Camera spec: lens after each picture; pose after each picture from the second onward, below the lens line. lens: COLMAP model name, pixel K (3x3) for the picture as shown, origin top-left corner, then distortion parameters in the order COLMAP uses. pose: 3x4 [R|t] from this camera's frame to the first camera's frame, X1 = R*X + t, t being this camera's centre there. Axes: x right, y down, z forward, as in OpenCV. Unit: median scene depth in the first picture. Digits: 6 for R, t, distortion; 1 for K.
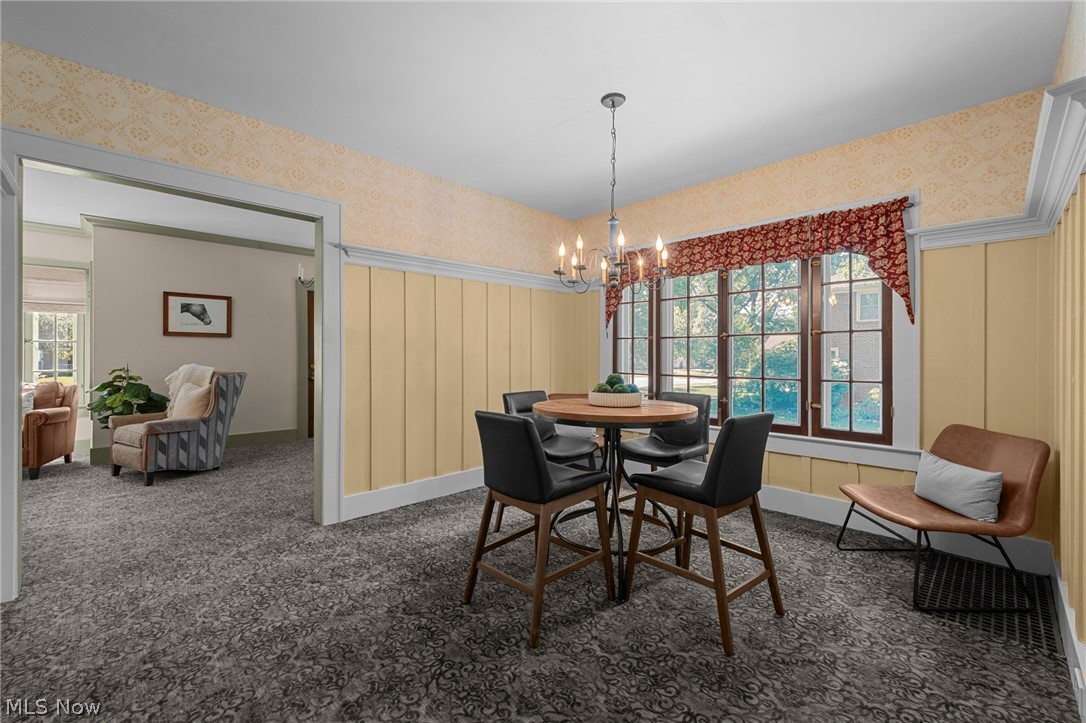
lens RADIAL K [[450.1, 0, 543.0], [0, 450.1, 361.5], [0, 0, 1]] dist [-0.002142, -0.000222]
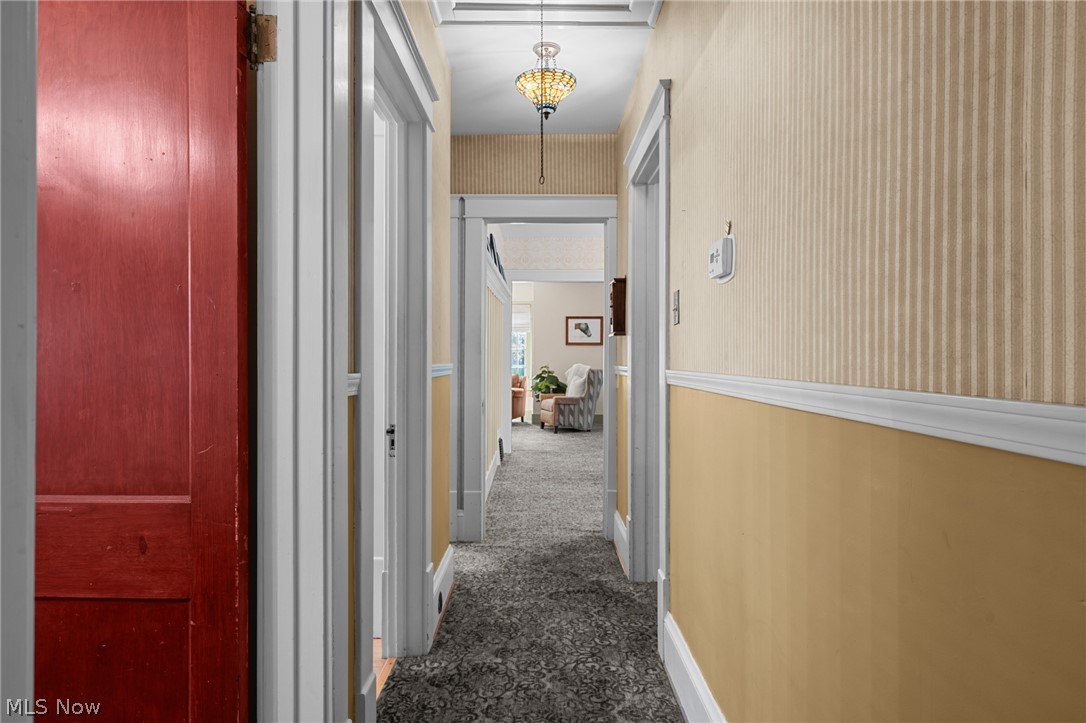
lens RADIAL K [[630.5, 0, 543.0], [0, 630.5, 361.5], [0, 0, 1]] dist [0.000016, -0.000019]
pose [[0.715342, 0.000460, -0.698774, 0.677924], [-0.003315, 0.999991, -0.002735, 0.004554], [0.698767, 0.004273, 0.715337, -0.667012]]
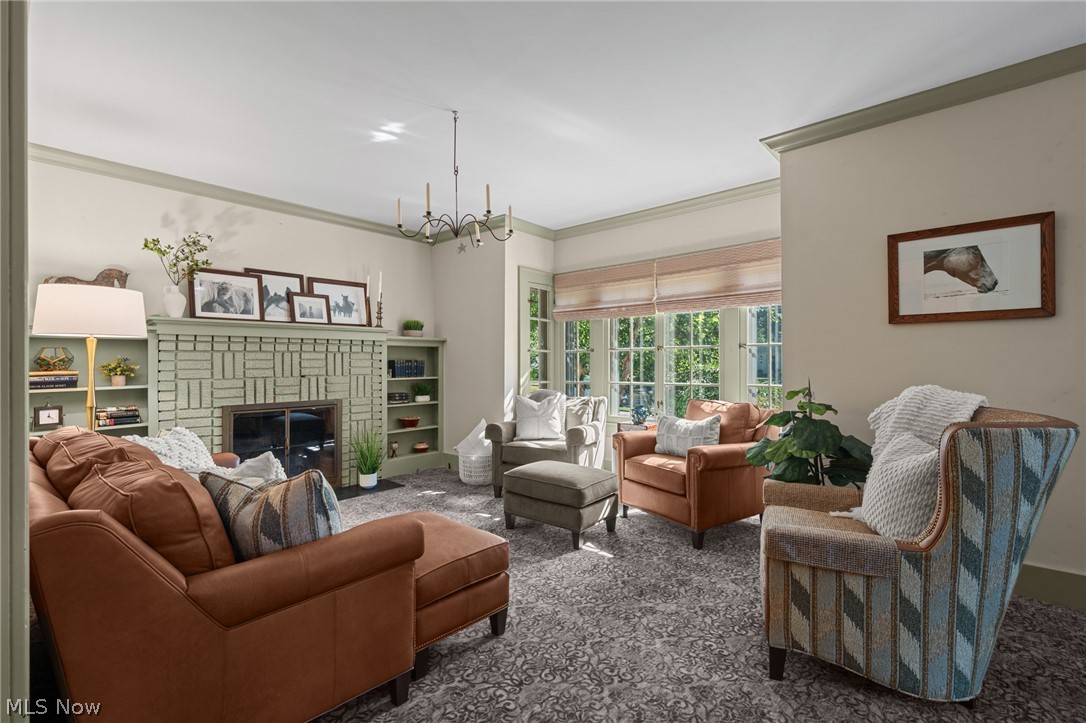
lens RADIAL K [[485.1, 0, 543.0], [0, 485.1, 361.5], [0, 0, 1]] dist [-0.000176, 0.000043]
pose [[0.076800, -0.006348, -0.997026, -0.381533], [-0.001485, 0.999978, -0.006482, -0.013919], [0.997045, 0.001979, 0.076789, 0.648846]]
